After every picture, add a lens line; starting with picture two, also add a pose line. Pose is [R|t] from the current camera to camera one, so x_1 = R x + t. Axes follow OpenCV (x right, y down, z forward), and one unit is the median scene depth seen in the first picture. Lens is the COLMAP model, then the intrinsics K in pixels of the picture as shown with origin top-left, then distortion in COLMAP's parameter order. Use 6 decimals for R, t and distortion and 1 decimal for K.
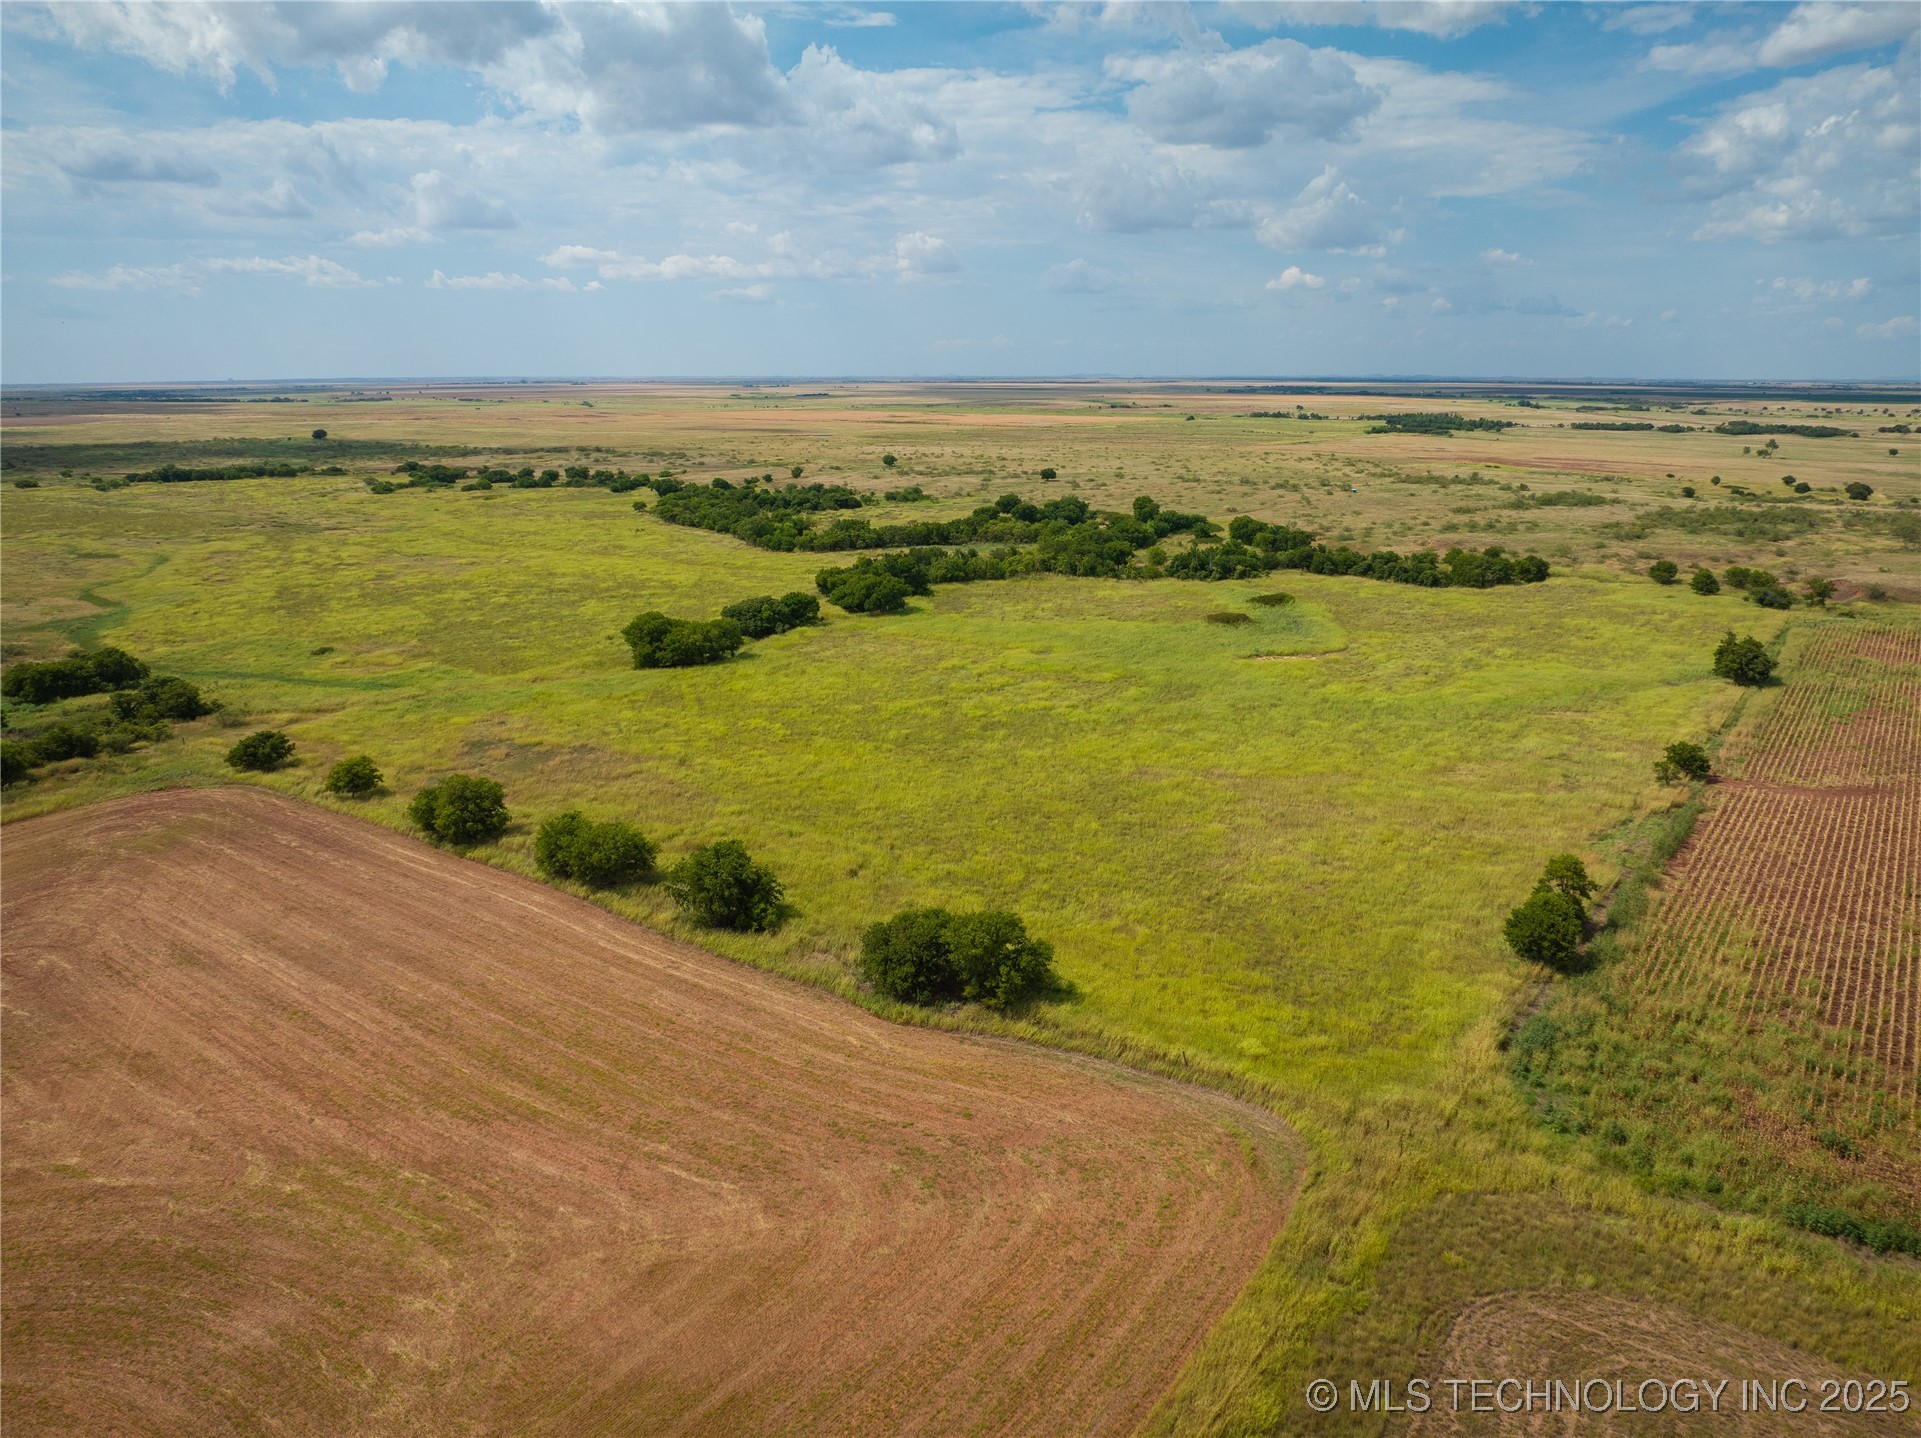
lens RADIAL K [[1348.6, 0, 965.0], [0, 1348.6, 741.7], [0, 0, 1]] dist [-0.038071, 0.005868]
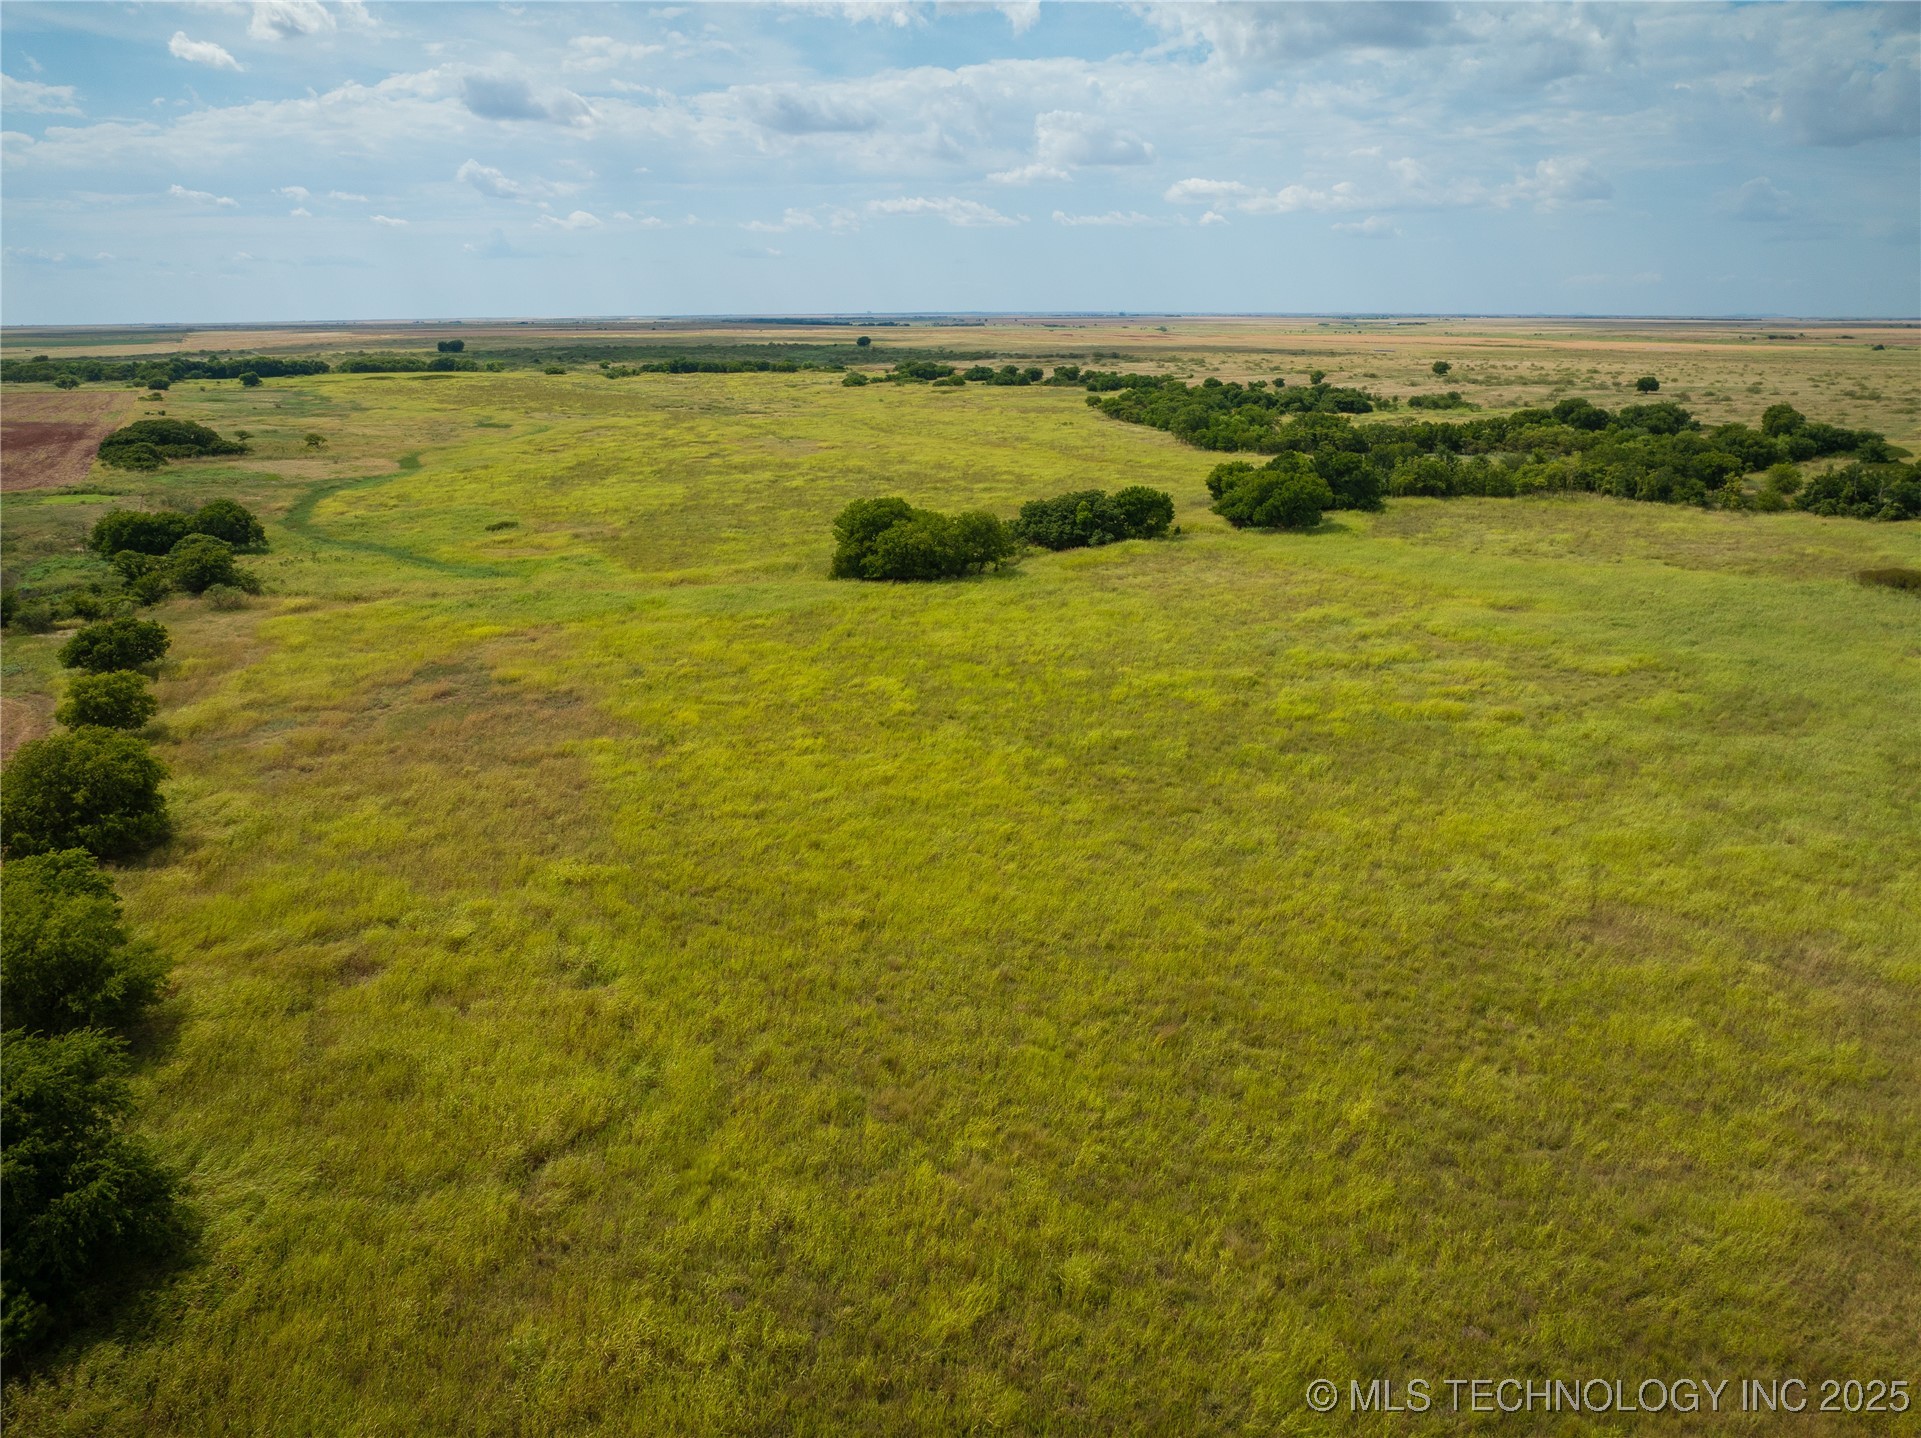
lens RADIAL K [[1348.6, 0, 965.0], [0, 1348.6, 741.7], [0, 0, 1]] dist [-0.038071, 0.005868]
pose [[0.911074, 0.123059, -0.393447, 0.059431], [-0.105714, 0.992234, 0.065549, -0.018640], [0.398457, -0.018128, 0.917008, 0.309388]]
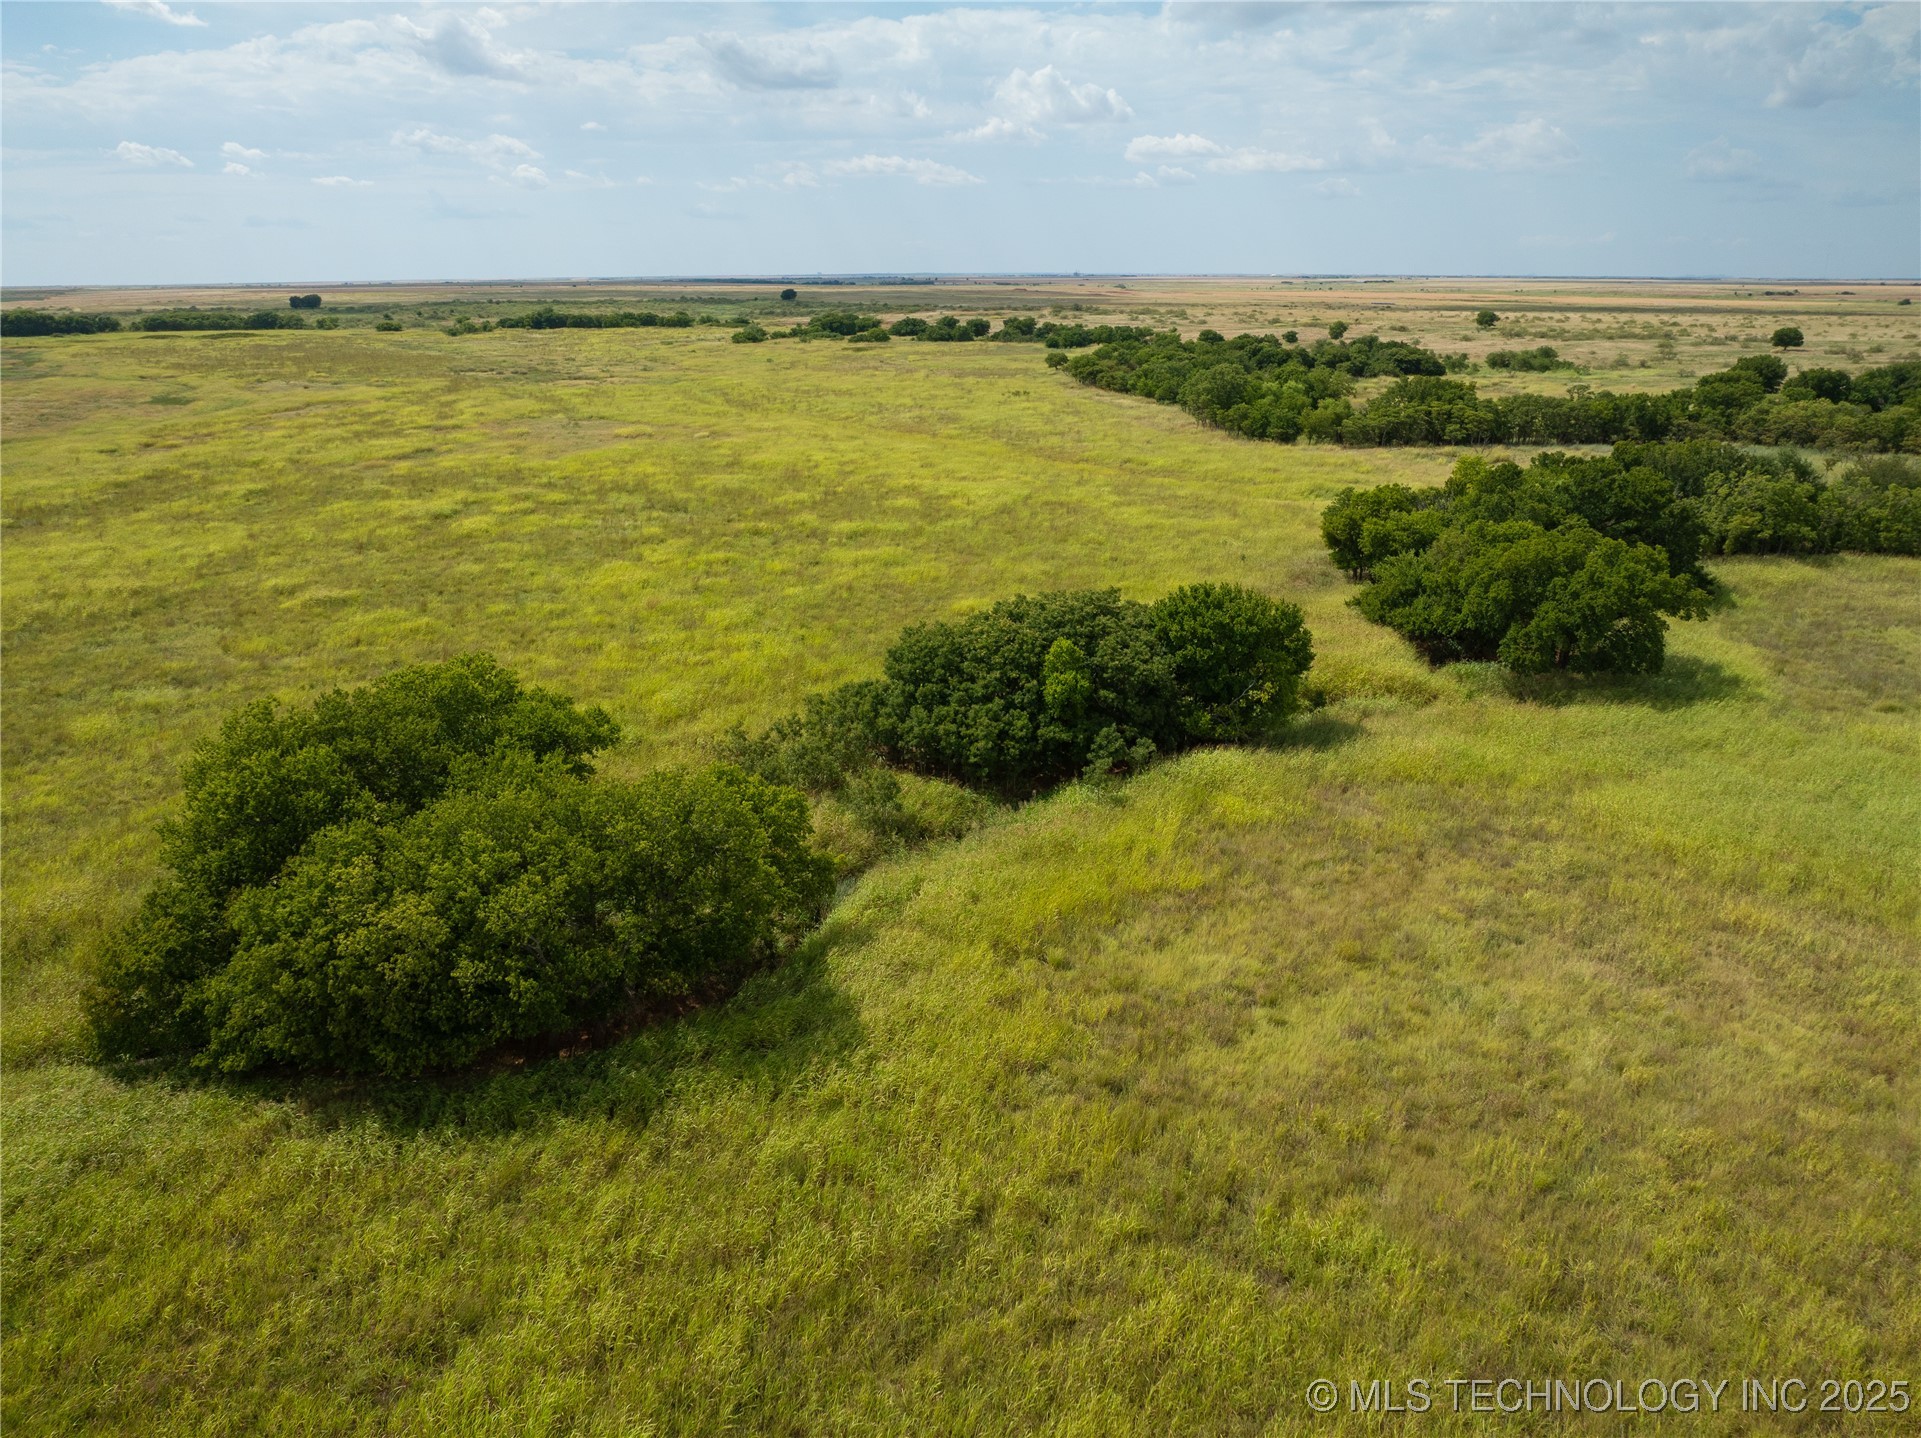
lens RADIAL K [[1355.8, 0, 960.5], [0, 1355.8, 719.0], [0, 0, 1]] dist [-0.040384, 0.005147]
pose [[0.923019, 0.118095, -0.366182, -0.065623], [-0.098581, 0.992549, 0.071613, -0.085378], [0.371910, -0.030002, 0.927784, 0.647238]]
